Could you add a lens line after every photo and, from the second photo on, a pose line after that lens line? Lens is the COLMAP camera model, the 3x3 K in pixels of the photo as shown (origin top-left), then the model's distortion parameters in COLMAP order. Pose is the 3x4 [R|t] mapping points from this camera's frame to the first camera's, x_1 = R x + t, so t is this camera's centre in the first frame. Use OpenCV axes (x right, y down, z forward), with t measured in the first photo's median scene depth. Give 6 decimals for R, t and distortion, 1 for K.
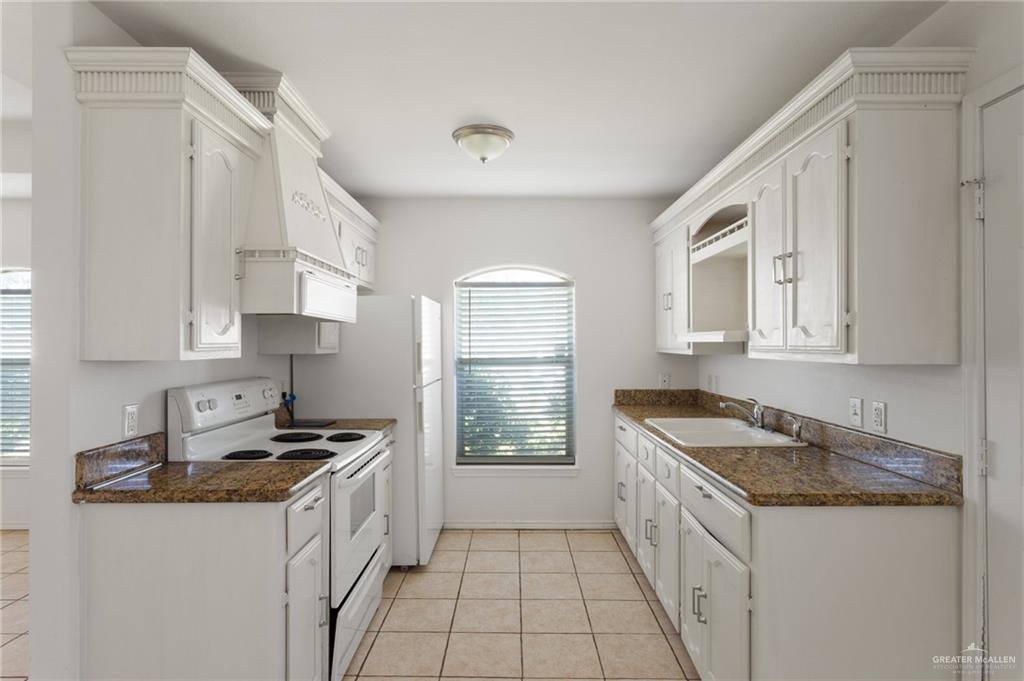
lens RADIAL K [[542.5, 0, 507.9], [0, 542.5, 342.2], [0, 0, 1]] dist [0.007957, 0.000990]
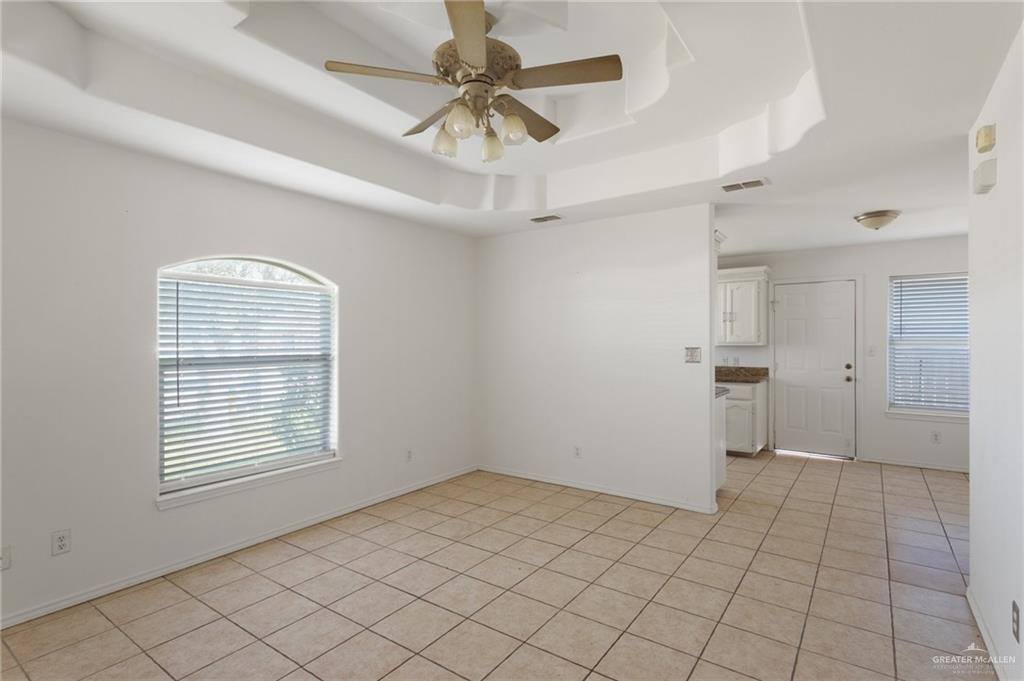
lens RADIAL K [[503.7, 0, 507.3], [0, 503.7, 334.7], [0, 0, 1]] dist [0.004629, -0.000552]
pose [[0.568914, 0.007757, 0.822360, -1.970806], [-0.000840, 0.999960, -0.008851, -0.001176], [-0.822396, 0.004345, 0.568898, 0.264432]]
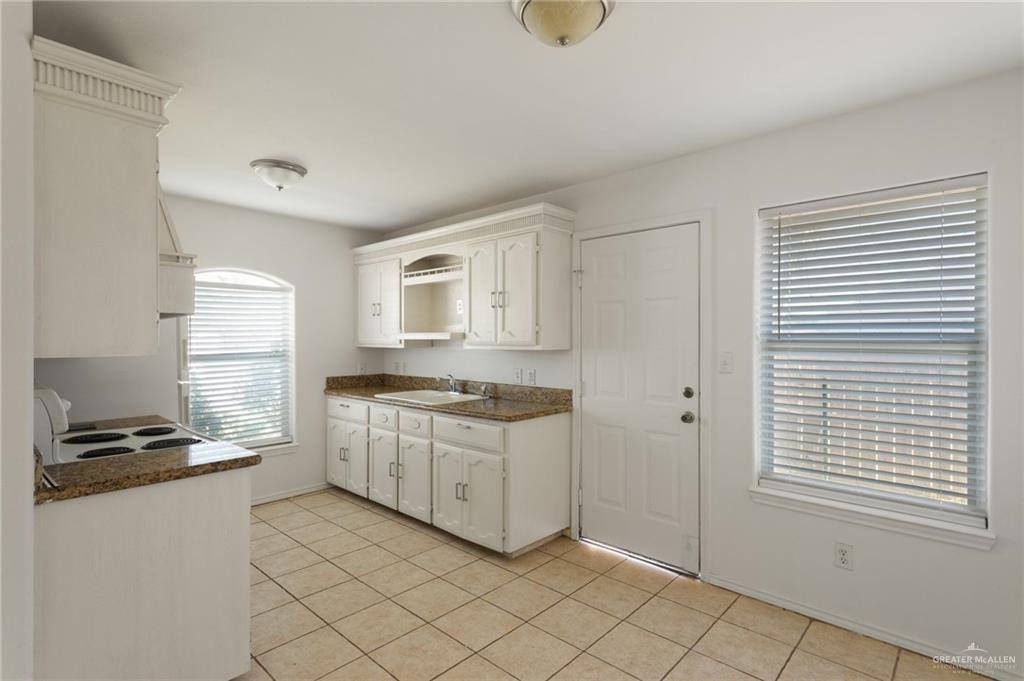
lens RADIAL K [[503.7, 0, 512.2], [0, 503.7, 338.7], [0, 0, 1]] dist [0.004629, -0.000552]
pose [[0.673648, 0.002113, 0.739050, -0.518568], [-0.001338, 0.999998, -0.001639, -0.000034], [-0.739051, 0.000116, 0.673649, -0.135859]]
